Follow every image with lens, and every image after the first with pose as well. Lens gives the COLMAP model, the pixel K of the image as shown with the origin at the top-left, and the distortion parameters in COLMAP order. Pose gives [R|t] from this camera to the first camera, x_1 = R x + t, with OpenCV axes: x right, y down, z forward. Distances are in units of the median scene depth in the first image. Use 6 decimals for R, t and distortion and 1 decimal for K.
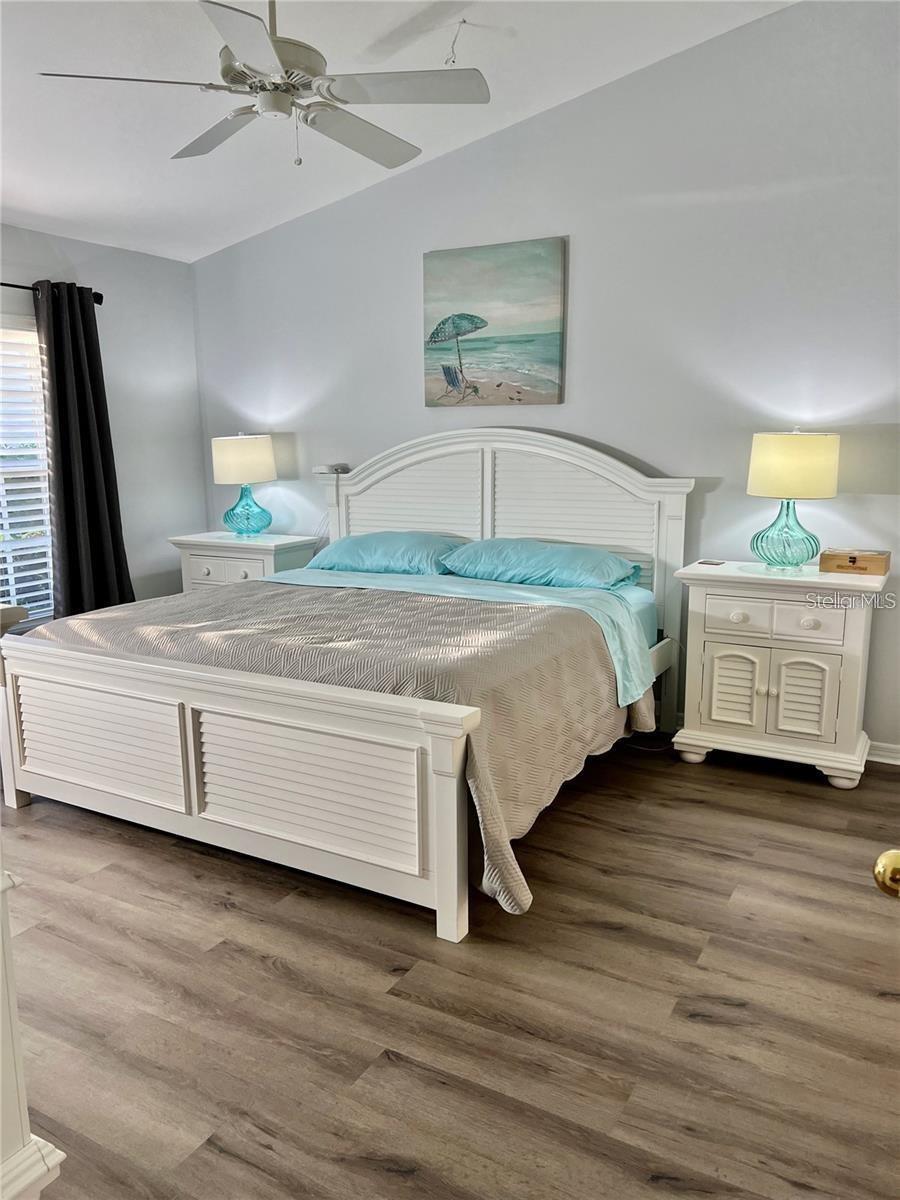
lens RADIAL K [[910.1, 0, 449.2], [0, 910.1, 601.2], [0, 0, 1]] dist [0.078204, -0.085724]
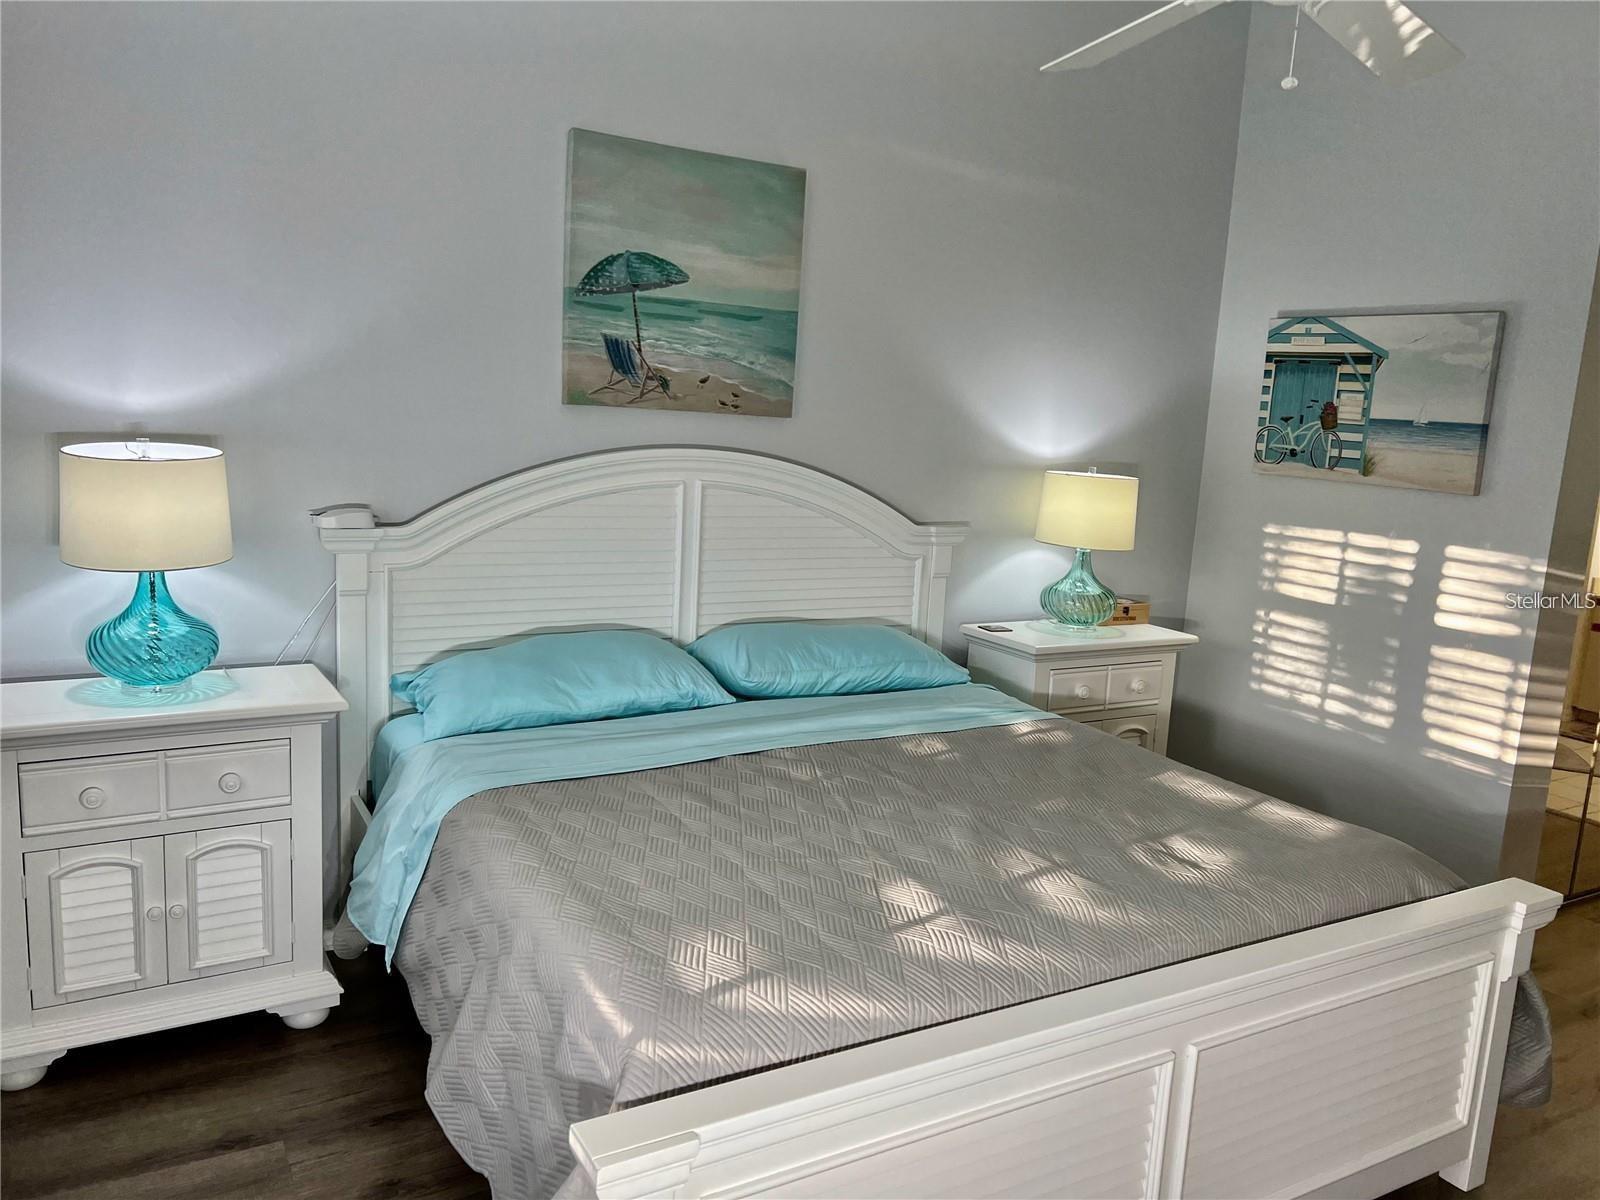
lens RADIAL K [[1213.4, 0, 802.7], [0, 1213.4, 604.0], [0, 0, 1]] dist [0.078204, -0.085724]
pose [[0.493810, -0.114500, 0.861999, -0.631082], [0.091309, 0.992640, 0.079546, -0.143277], [-0.864763, 0.039428, 0.500630, 0.527706]]
